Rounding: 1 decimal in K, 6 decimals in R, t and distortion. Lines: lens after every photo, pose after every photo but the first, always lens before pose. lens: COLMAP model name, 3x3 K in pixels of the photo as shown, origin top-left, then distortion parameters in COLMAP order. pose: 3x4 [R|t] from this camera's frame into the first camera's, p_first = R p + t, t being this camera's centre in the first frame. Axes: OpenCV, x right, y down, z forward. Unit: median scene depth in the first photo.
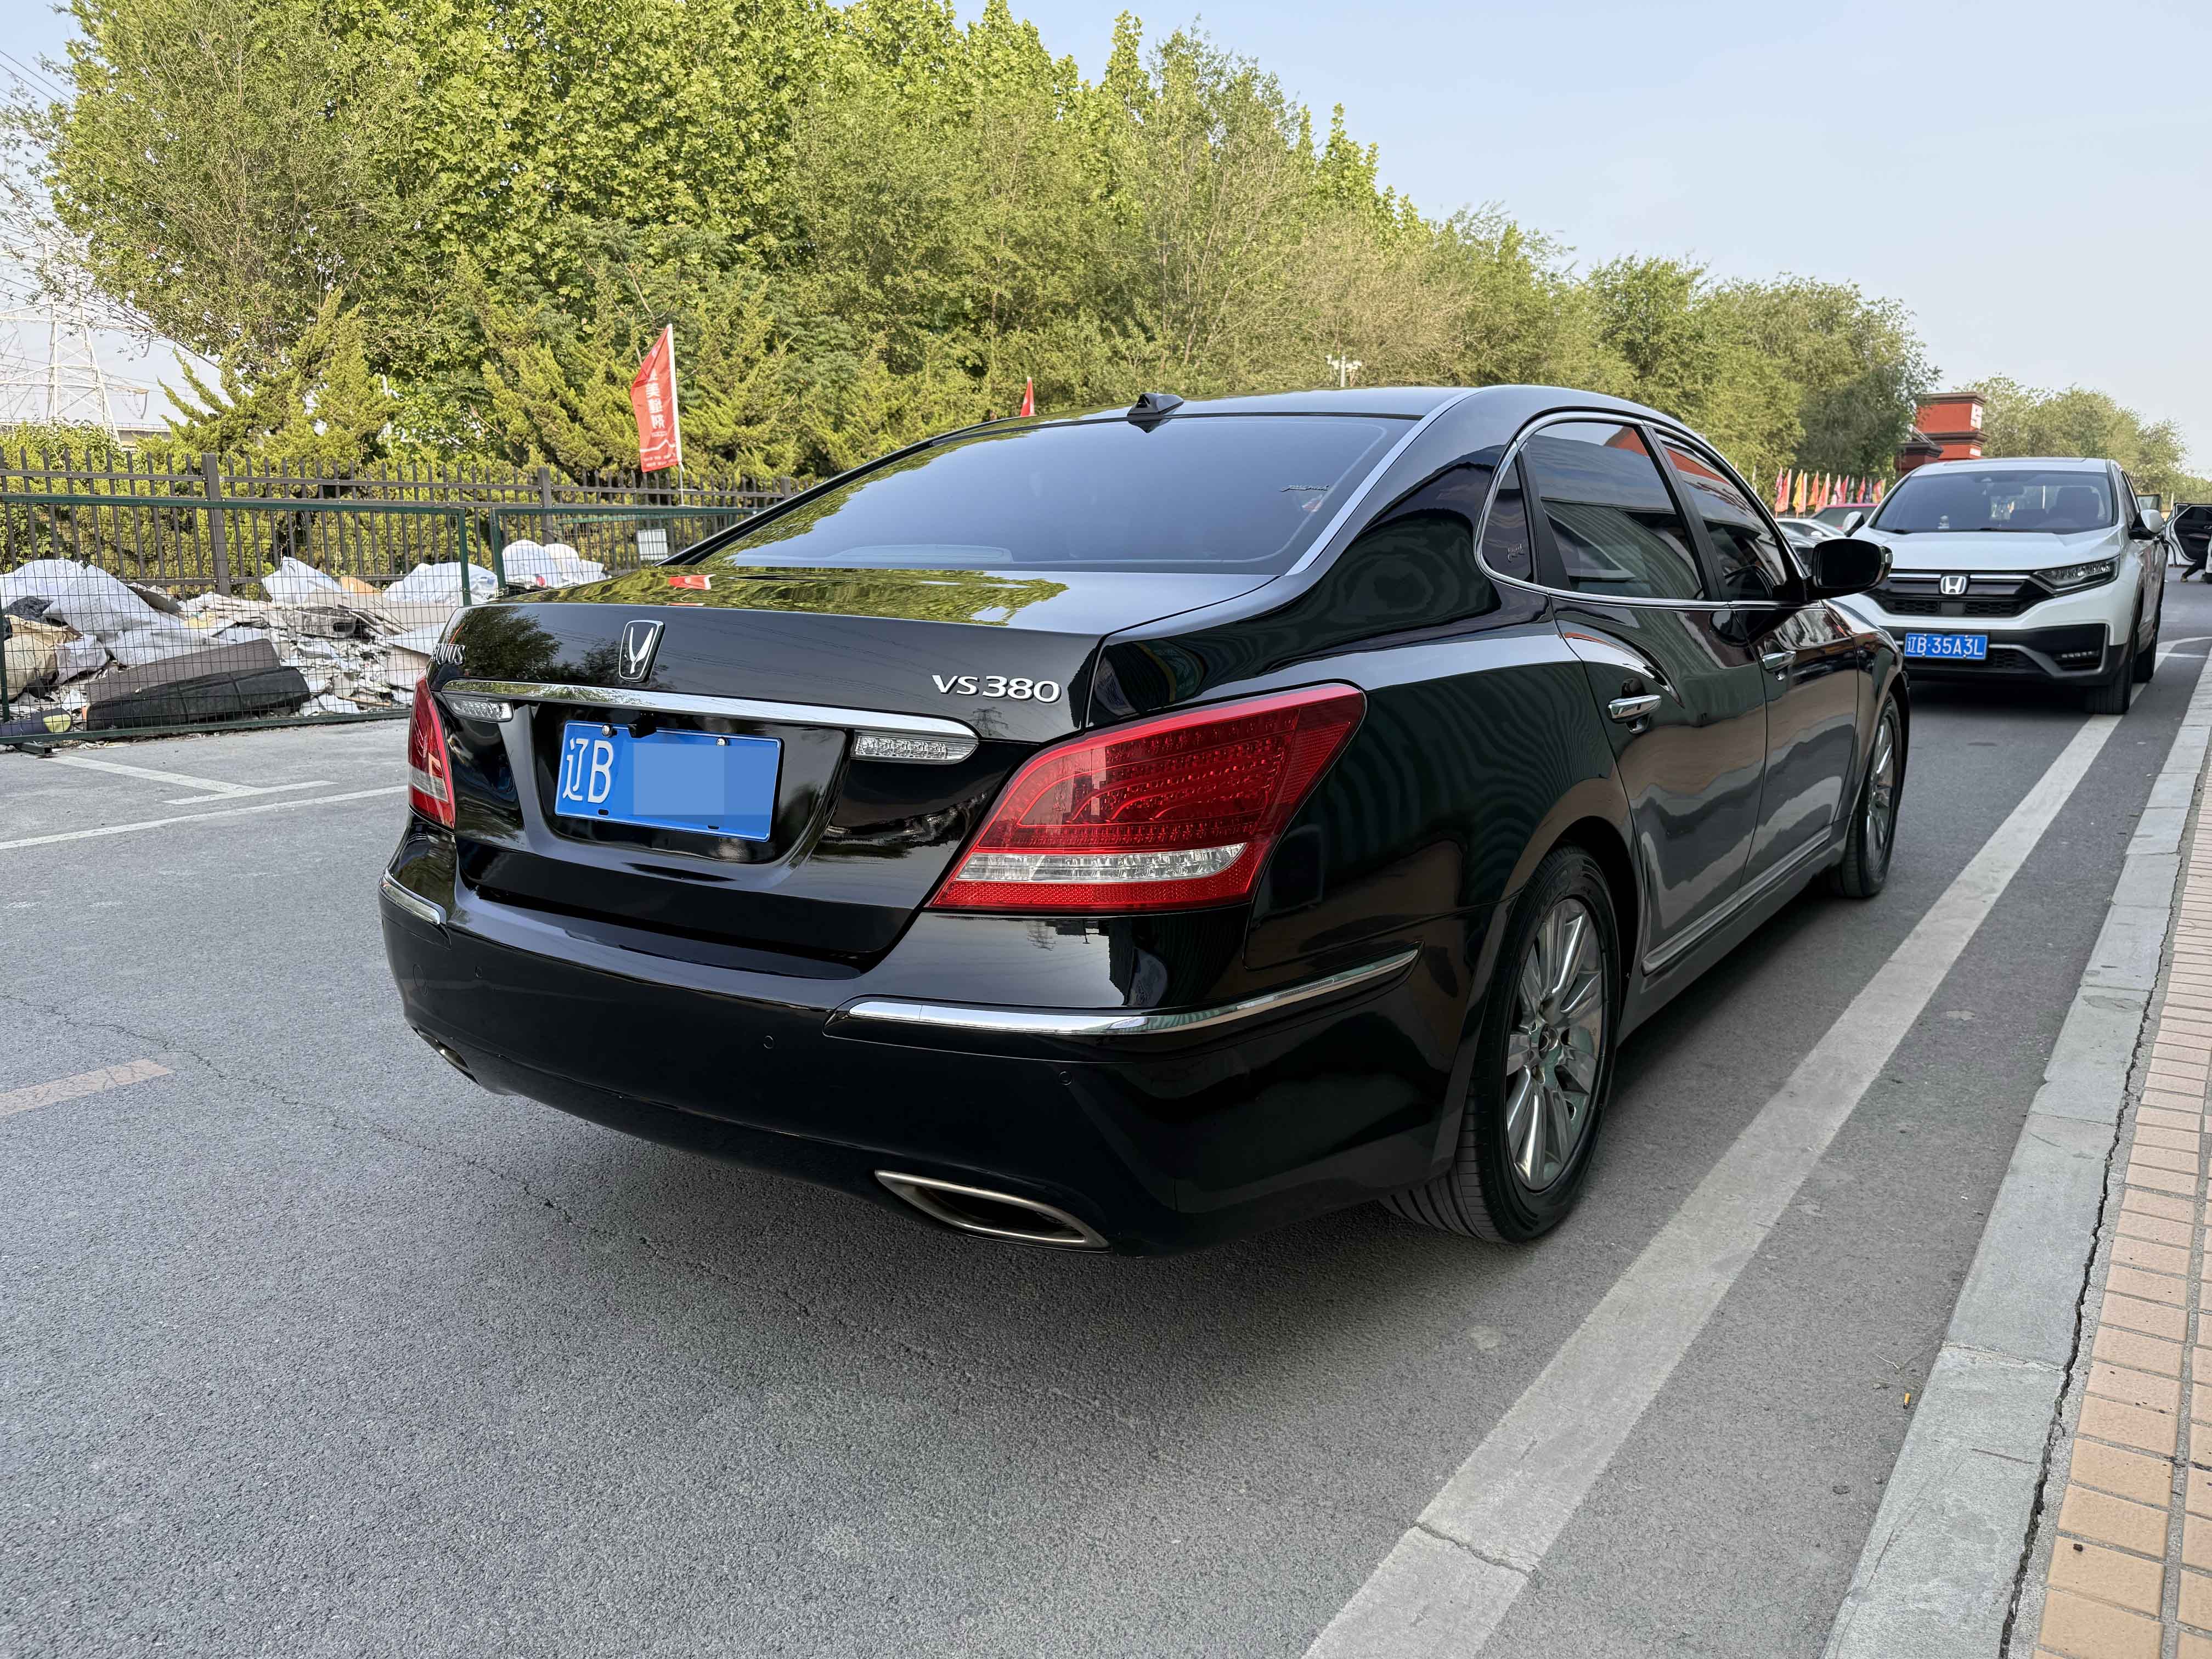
lens RADIAL K [[1570.0, 0, 1047.8], [0, 1570.0, 828.0], [0, 0, 1]] dist [0.040105, -0.046917]
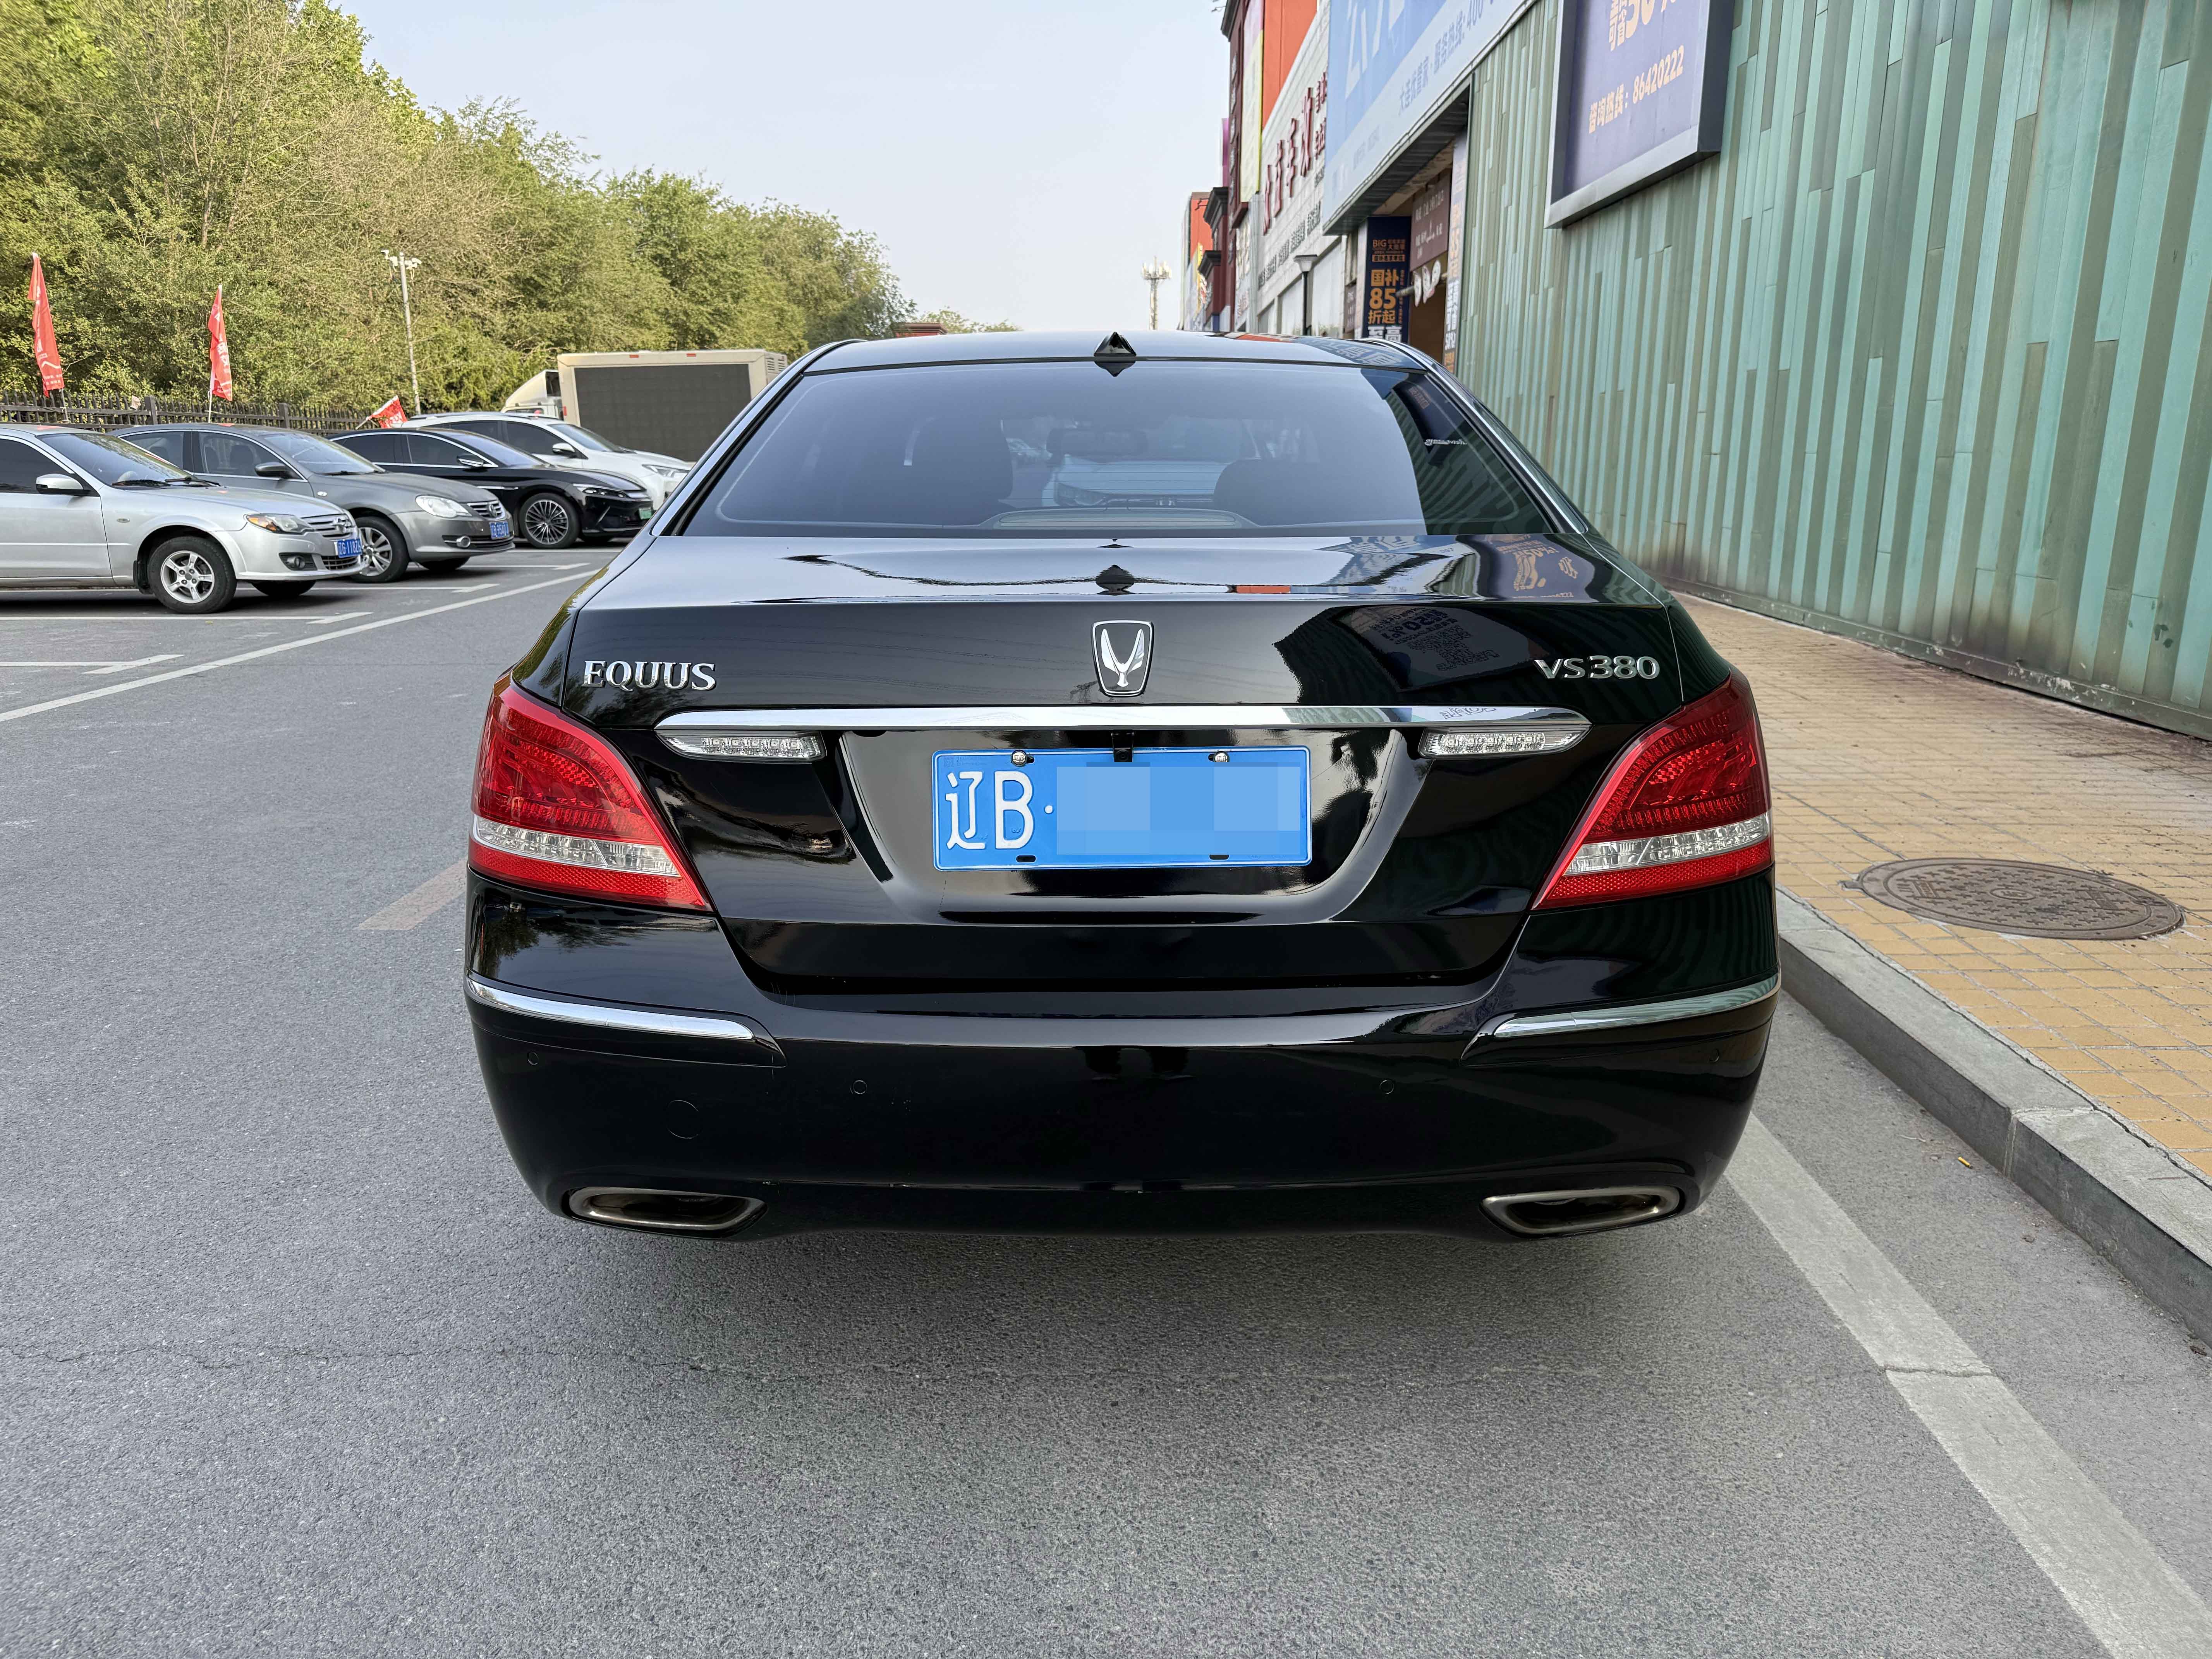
lens RADIAL K [[1570.0, 0, 1078.5], [0, 1570.0, 820.5], [0, 0, 1]] dist [0.040105, -0.046917]
pose [[0.822063, -0.132082, 0.553865, -0.511079], [0.105112, 0.991208, 0.080367, -0.066313], [-0.559610, -0.007850, 0.828719, 0.232181]]
